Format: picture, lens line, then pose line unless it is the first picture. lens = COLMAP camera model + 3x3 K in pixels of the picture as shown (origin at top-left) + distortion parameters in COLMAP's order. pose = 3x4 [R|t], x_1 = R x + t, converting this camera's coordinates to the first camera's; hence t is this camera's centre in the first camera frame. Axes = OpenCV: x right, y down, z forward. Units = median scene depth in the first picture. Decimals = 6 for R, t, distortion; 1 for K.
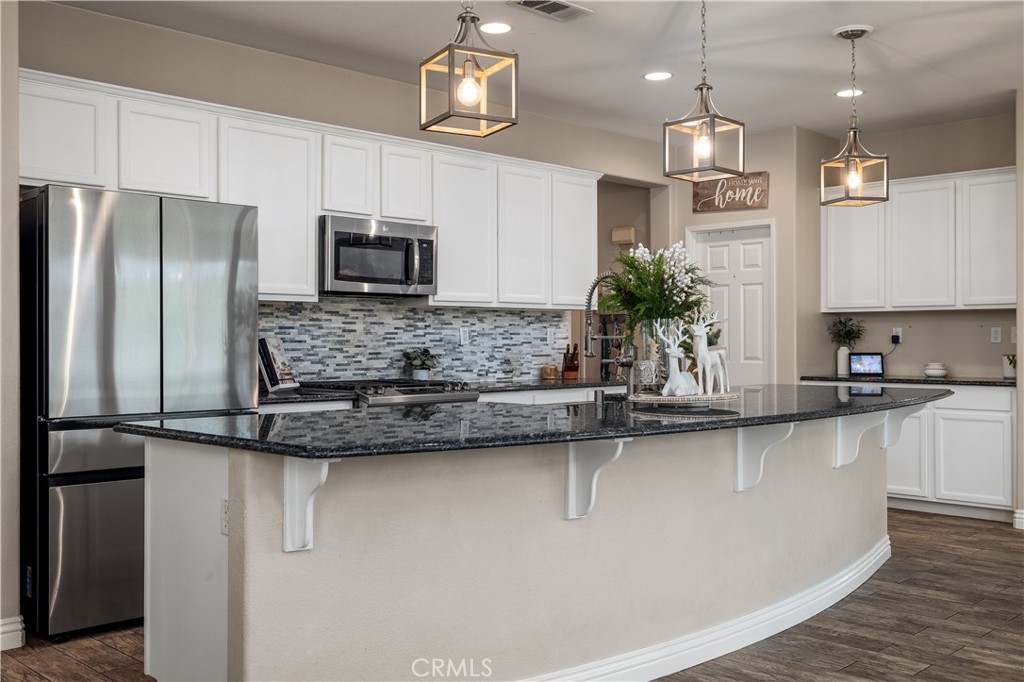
lens RADIAL K [[1077.1, 0, 514.3], [0, 1077.1, 339.8], [0, 0, 1]] dist [-0.000128, 0.000000]
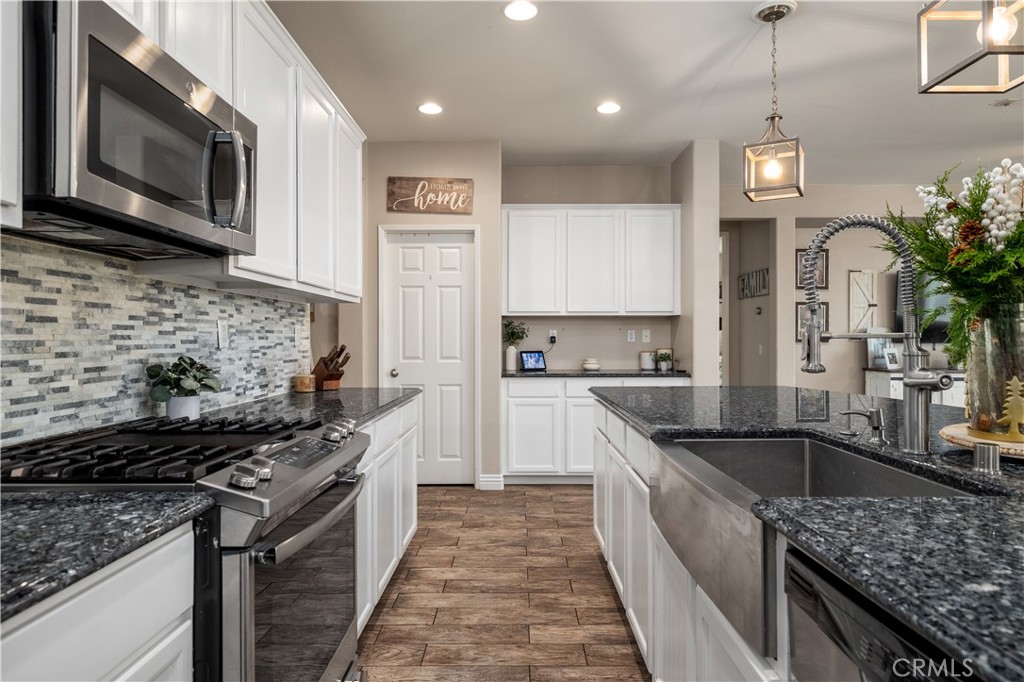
lens RADIAL K [[608.0, 0, 522.1], [0, 608.0, 339.5], [0, 0, 1]] dist [0.008624, -0.001851]
pose [[0.704638, 0.000803, 0.709566, -0.178594], [-0.000895, 1.000000, -0.000244, -0.000422], [-0.709566, -0.000463, 0.704639, 0.647456]]
